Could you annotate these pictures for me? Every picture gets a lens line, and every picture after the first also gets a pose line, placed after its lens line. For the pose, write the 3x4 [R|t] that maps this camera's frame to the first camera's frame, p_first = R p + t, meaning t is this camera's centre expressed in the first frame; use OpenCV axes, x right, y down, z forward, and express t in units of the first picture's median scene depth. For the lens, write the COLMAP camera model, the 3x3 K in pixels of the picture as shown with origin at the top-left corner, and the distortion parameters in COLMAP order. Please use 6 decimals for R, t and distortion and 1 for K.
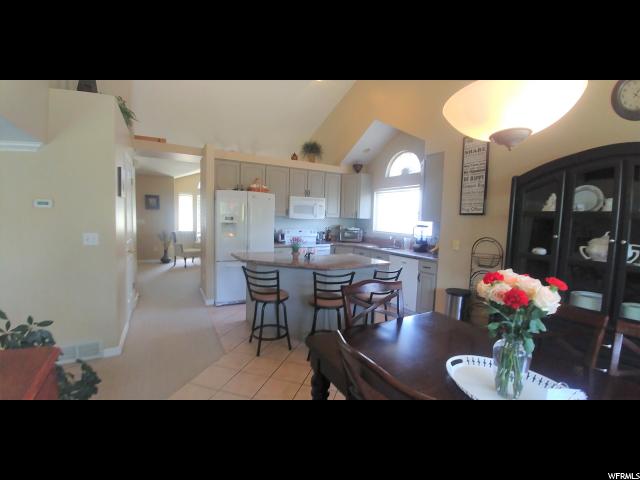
lens RADIAL K [[276.9, 0, 327.4], [0, 276.9, 240.1], [0, 0, 1]] dist [0.010805, -0.029901]
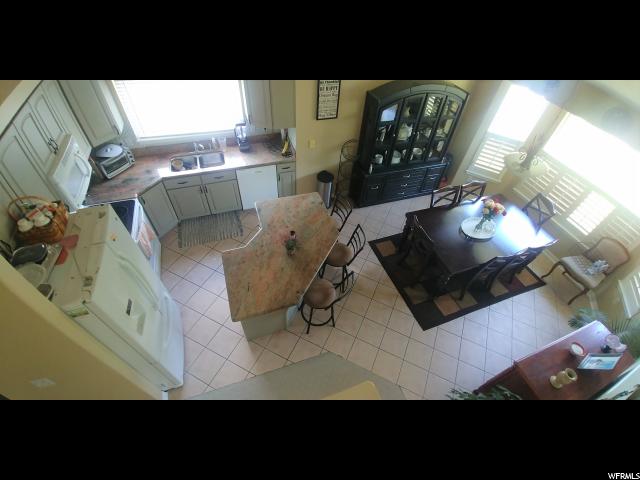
lens RADIAL K [[276.9, 0, 327.4], [0, 276.9, 240.1], [0, 0, 1]] dist [0.010805, -0.029901]
pose [[0.179681, -0.749220, 0.637483, -0.562622], [0.014295, 0.649949, 0.759843, -0.573455], [-0.983621, -0.127416, 0.127493, 0.653713]]
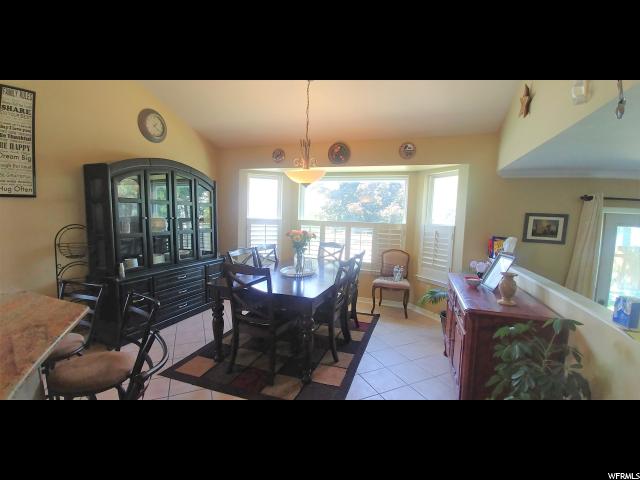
lens RADIAL K [[276.9, 0, 327.4], [0, 276.9, 240.1], [0, 0, 1]] dist [0.010805, -0.029901]
pose [[-0.648288, -0.120384, 0.751818, -0.465114], [0.011906, 0.985698, 0.168100, -0.072031], [-0.761302, 0.117929, -0.637583, 0.703734]]
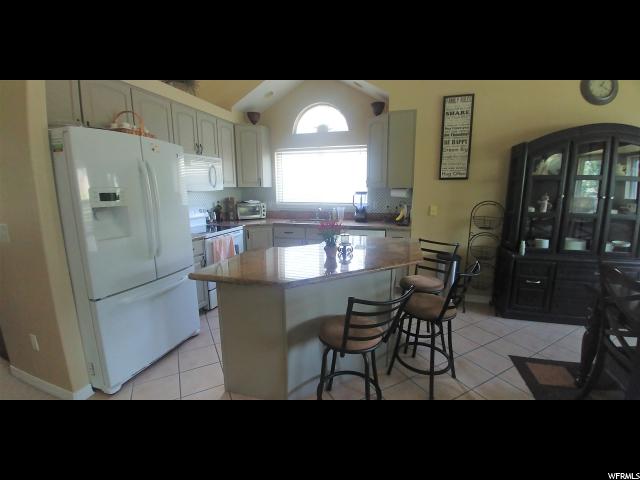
lens RADIAL K [[276.9, 0, 327.4], [0, 276.9, 240.1], [0, 0, 1]] dist [0.010805, -0.029901]
pose [[0.716458, -0.164375, 0.677989, -0.450729], [0.083396, 0.985056, 0.150695, -0.053504], [-0.692628, -0.051425, 0.719460, 0.489494]]
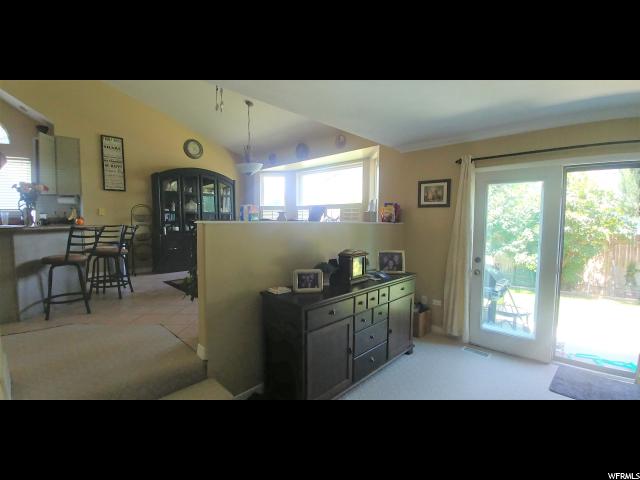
lens RADIAL K [[276.9, 0, 327.4], [0, 276.9, 240.1], [0, 0, 1]] dist [0.010805, -0.029901]
pose [[-0.279707, -0.102465, 0.954602, -1.058812], [0.065645, 0.989921, 0.125490, 0.053455], [-0.957839, 0.097765, -0.270161, 0.276743]]
